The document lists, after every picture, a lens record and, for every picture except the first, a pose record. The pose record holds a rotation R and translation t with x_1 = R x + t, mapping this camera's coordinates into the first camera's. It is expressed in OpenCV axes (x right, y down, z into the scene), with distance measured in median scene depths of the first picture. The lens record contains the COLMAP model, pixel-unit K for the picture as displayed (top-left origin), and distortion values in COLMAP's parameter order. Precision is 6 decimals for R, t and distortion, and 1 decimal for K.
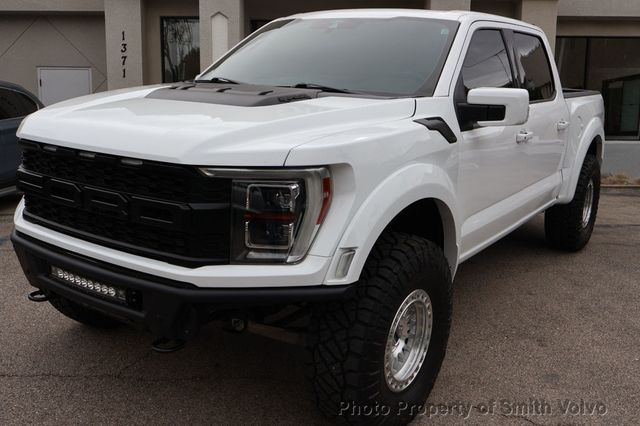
lens RADIAL K [[623.2, 0, 326.7], [0, 623.2, 220.0], [0, 0, 1]] dist [-0.003999, -0.008153]
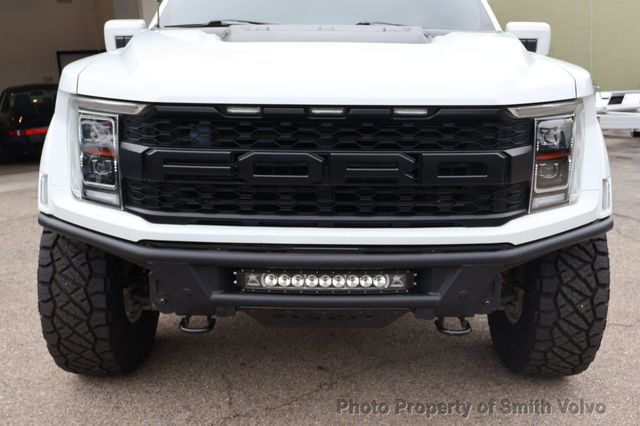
lens RADIAL K [[696.0, 0, 320.0], [0, 696.0, 213.0], [0, 0, 1]] dist [0.012070, 0.014569]
pose [[0.824218, -0.167146, 0.541042, -0.750084], [0.156405, 0.985473, 0.066179, -0.034781], [-0.544244, 0.030076, 0.838387, 0.258420]]
